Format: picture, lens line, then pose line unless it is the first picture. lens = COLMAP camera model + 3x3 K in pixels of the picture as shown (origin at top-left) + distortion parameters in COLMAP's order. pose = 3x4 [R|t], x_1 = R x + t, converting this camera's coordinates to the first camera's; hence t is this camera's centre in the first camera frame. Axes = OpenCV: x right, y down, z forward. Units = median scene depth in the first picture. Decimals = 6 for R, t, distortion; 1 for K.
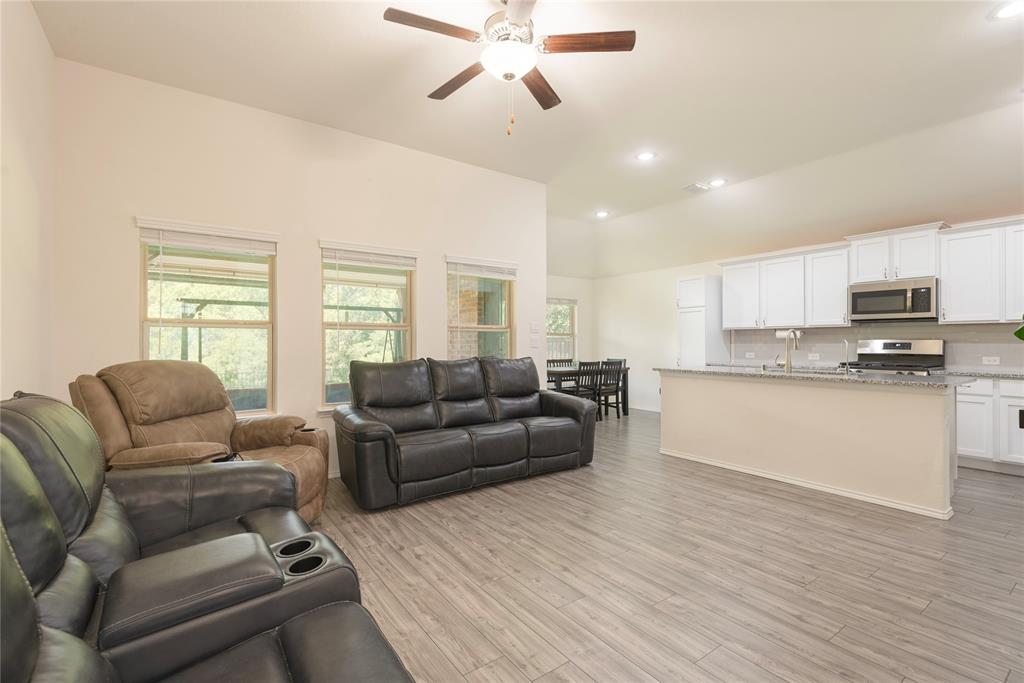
lens RADIAL K [[460.2, 0, 510.1], [0, 460.2, 338.7], [0, 0, 1]] dist [0.022747, -0.012891]
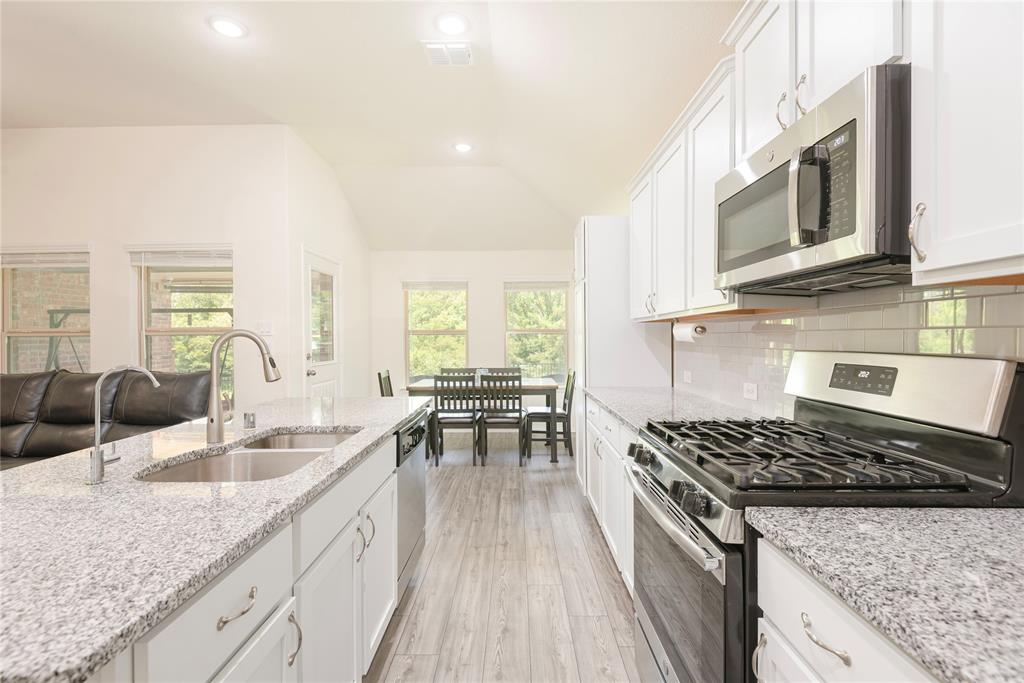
lens RADIAL K [[460.2, 0, 511.0], [0, 460.2, 339.7], [0, 0, 1]] dist [0.022747, -0.012891]
pose [[0.806410, -0.001801, -0.591354, 0.908162], [0.012329, 0.999829, 0.013768, -0.012925], [0.591228, -0.018393, 0.806295, 0.733018]]
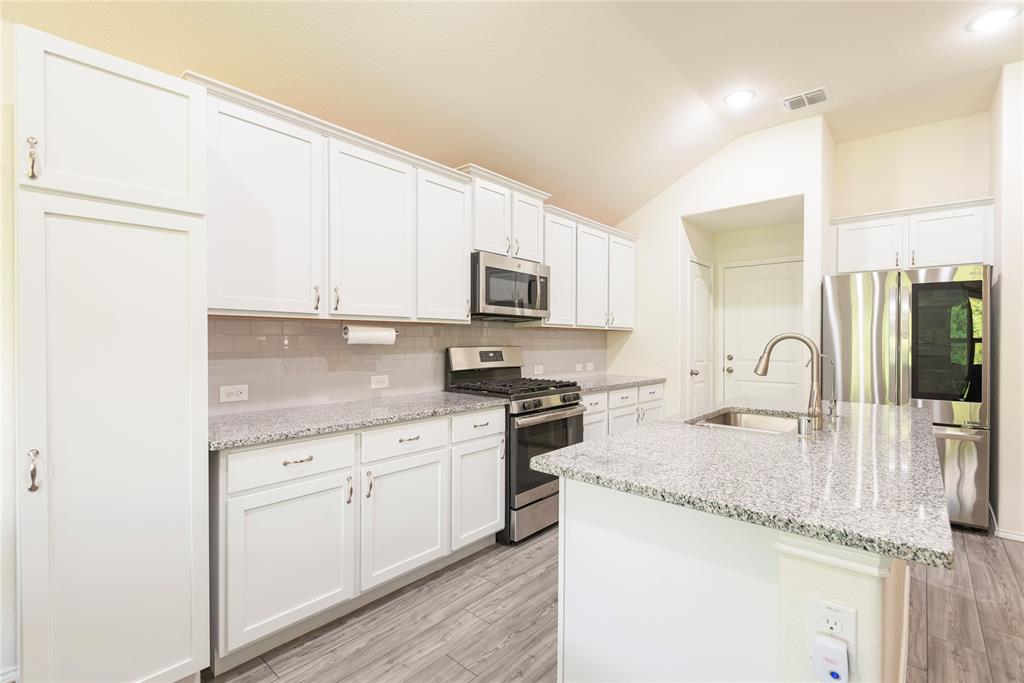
lens RADIAL K [[460.2, 0, 511.4], [0, 460.2, 340.1], [0, 0, 1]] dist [0.022747, -0.012891]
pose [[-0.218290, -0.002684, 0.975880, 0.193250], [-0.012955, 0.999916, -0.000147, -0.008361], [-0.975798, -0.012675, -0.218307, 1.223954]]
